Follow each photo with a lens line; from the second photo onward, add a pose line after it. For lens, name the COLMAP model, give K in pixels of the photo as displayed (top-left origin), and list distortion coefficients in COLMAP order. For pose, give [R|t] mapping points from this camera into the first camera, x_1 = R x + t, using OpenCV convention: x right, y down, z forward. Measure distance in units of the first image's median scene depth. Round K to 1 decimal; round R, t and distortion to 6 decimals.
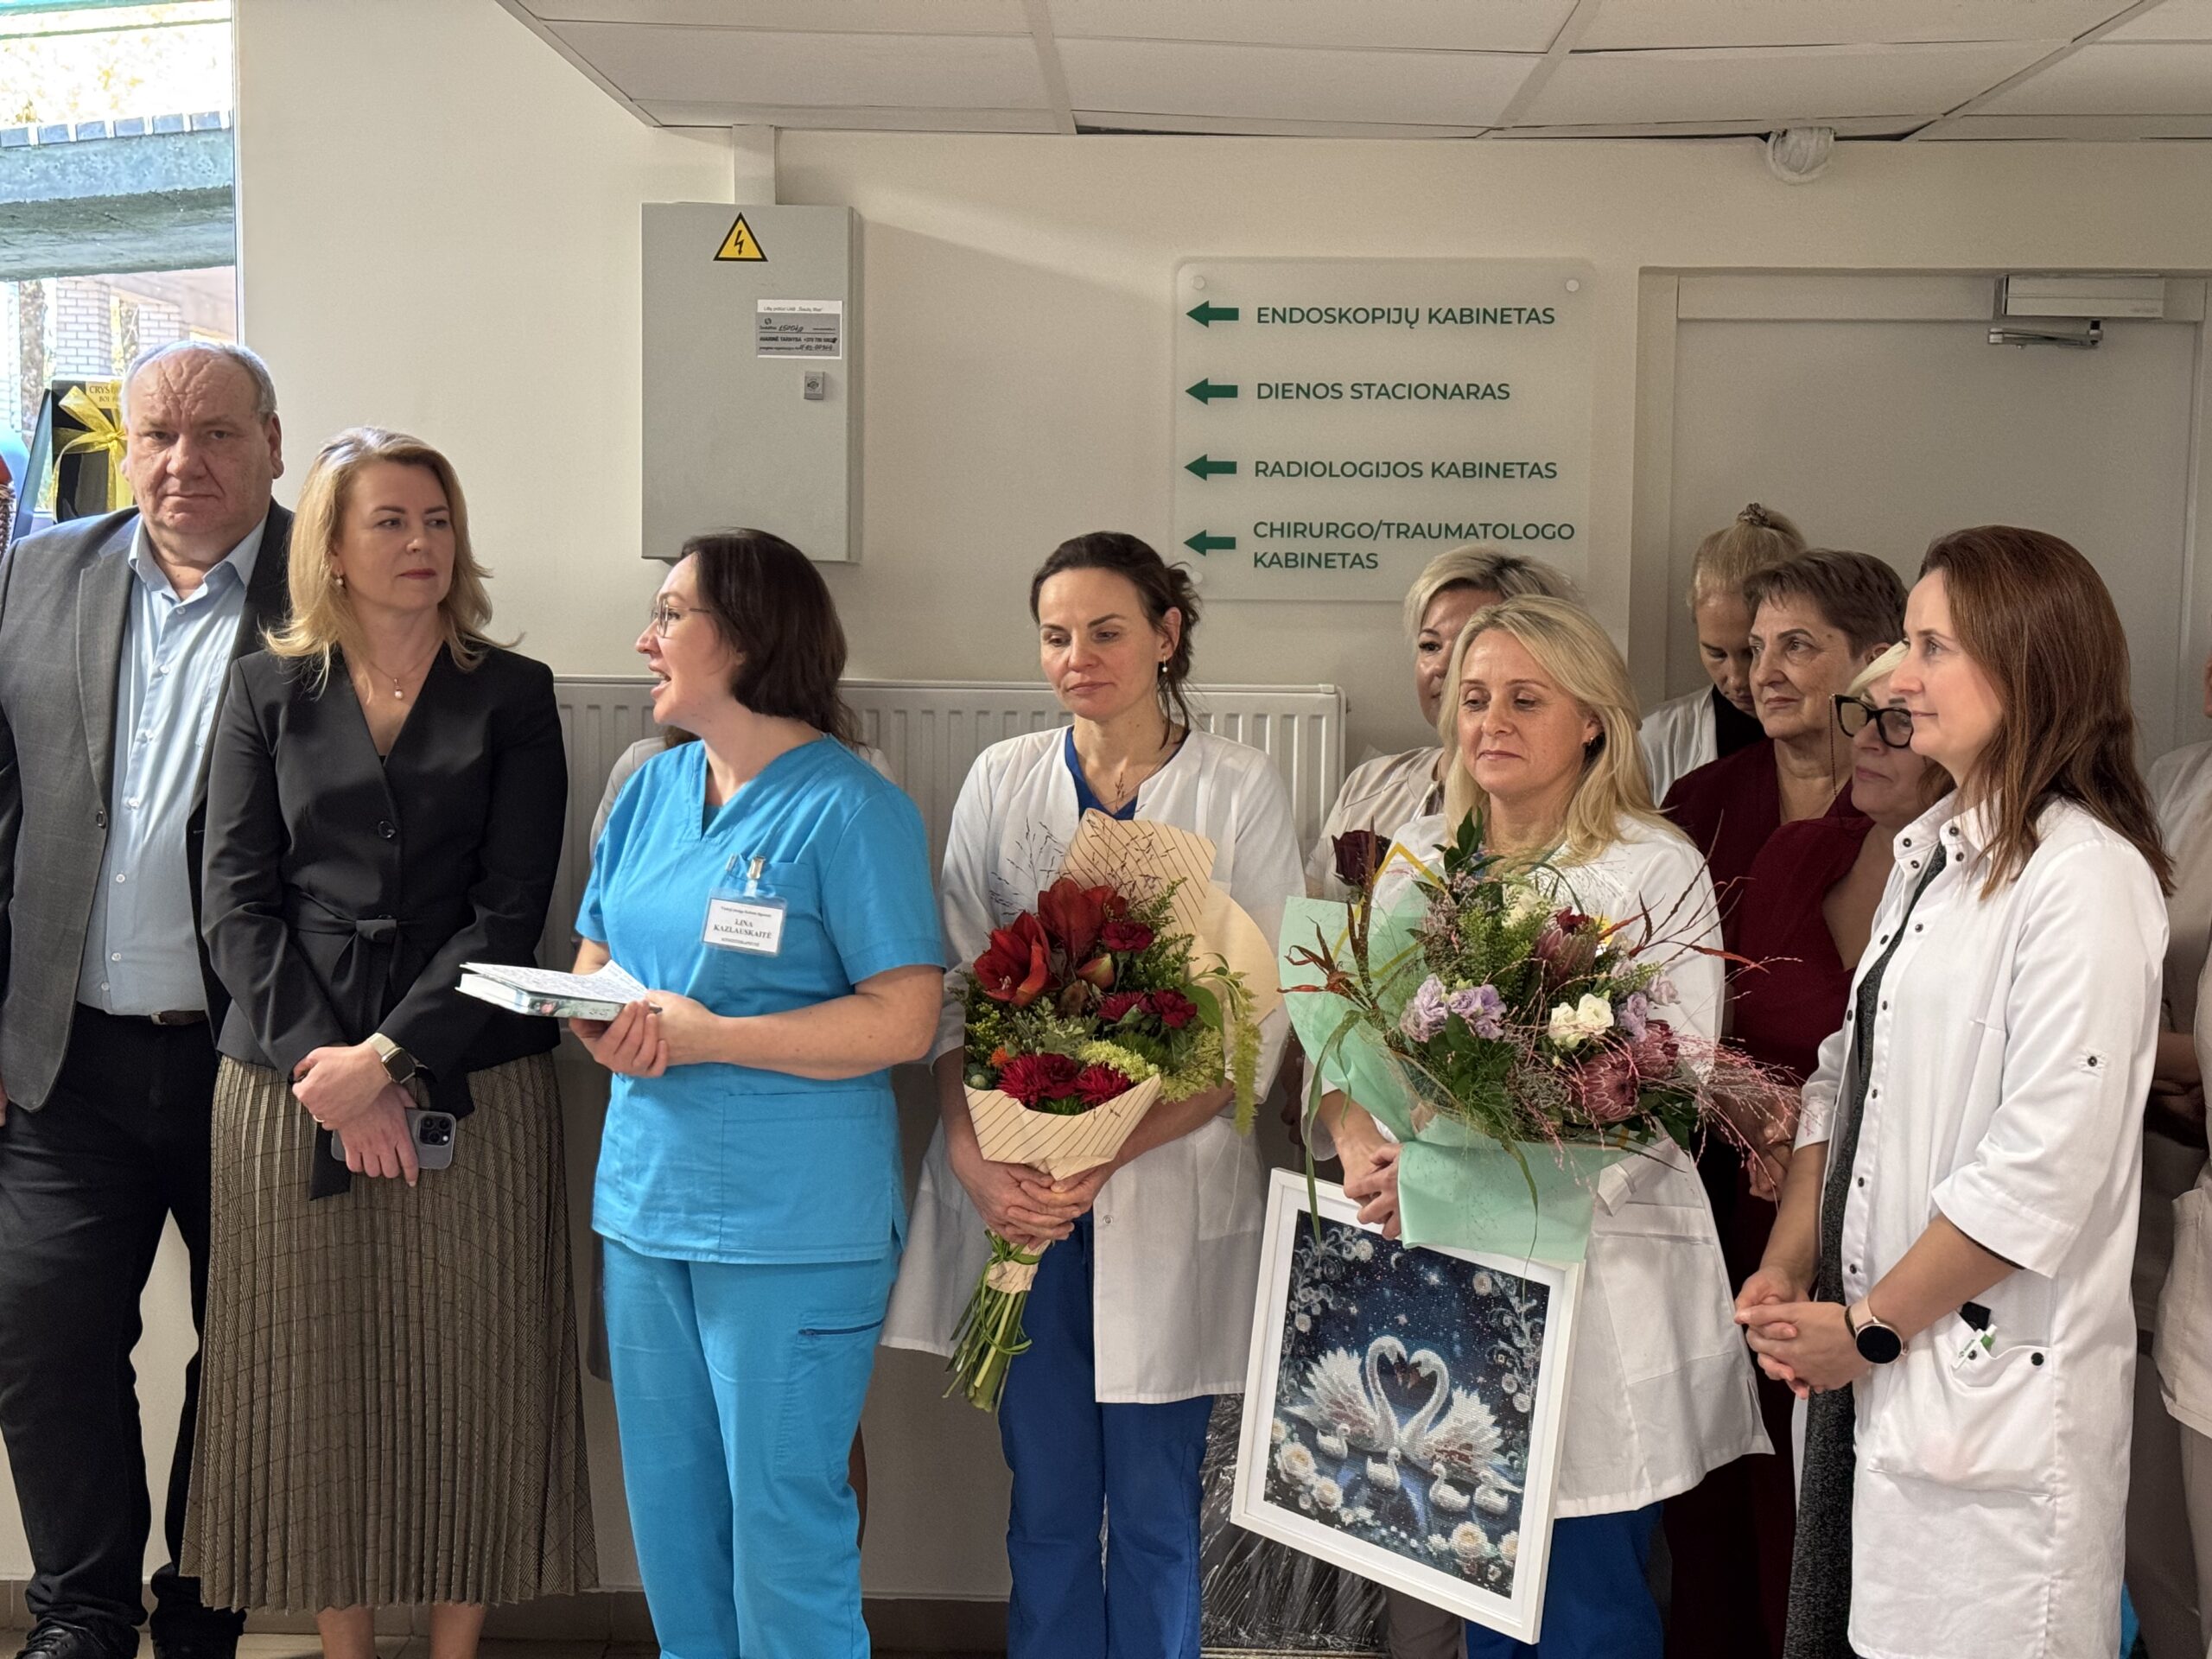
lens RADIAL K [[2946.6, 0, 1108.1], [0, 2946.6, 845.4], [0, 0, 1]] dist [0.150360, 0.000000]
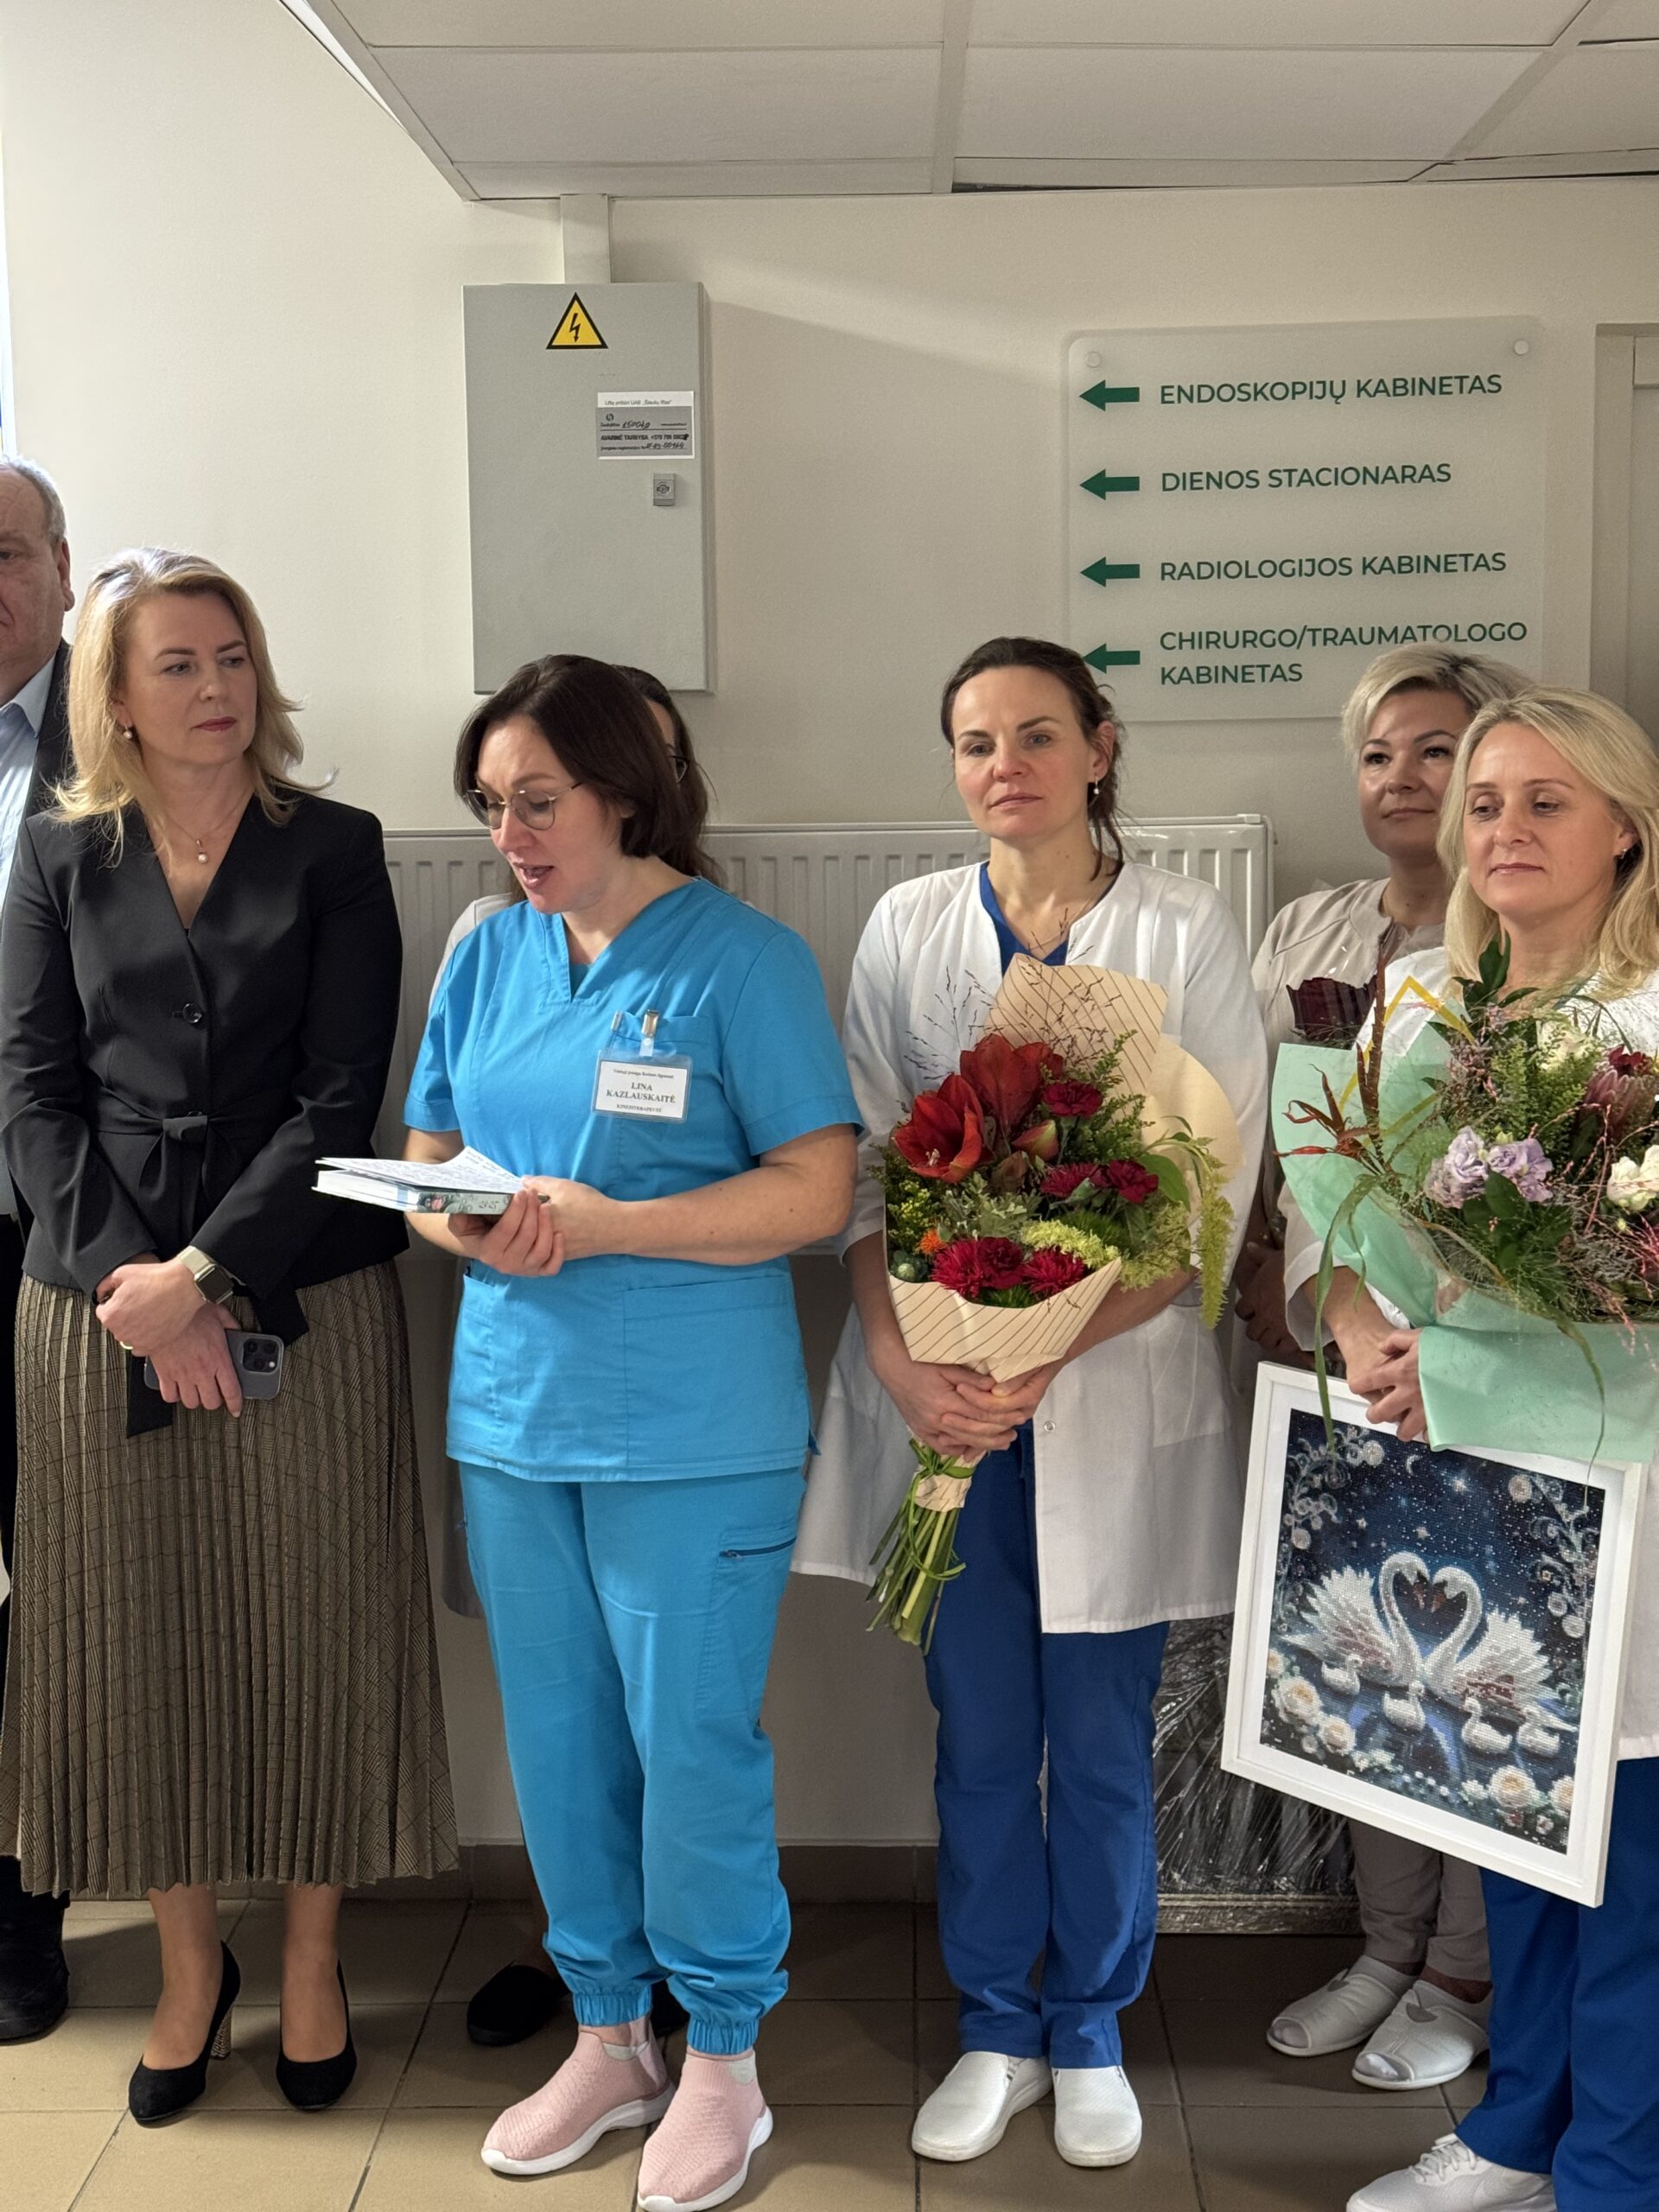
lens RADIAL K [[2946.6, 0, 827.6], [0, 2946.6, 1109.8], [0, 0, 1]] dist [0.150360, 0.000000]
pose [[0.999580, -0.028975, 0.000024, -0.064523], [0.028967, 0.999313, 0.023119, 0.011694], [-0.000694, -0.023109, 0.999733, 0.130606]]
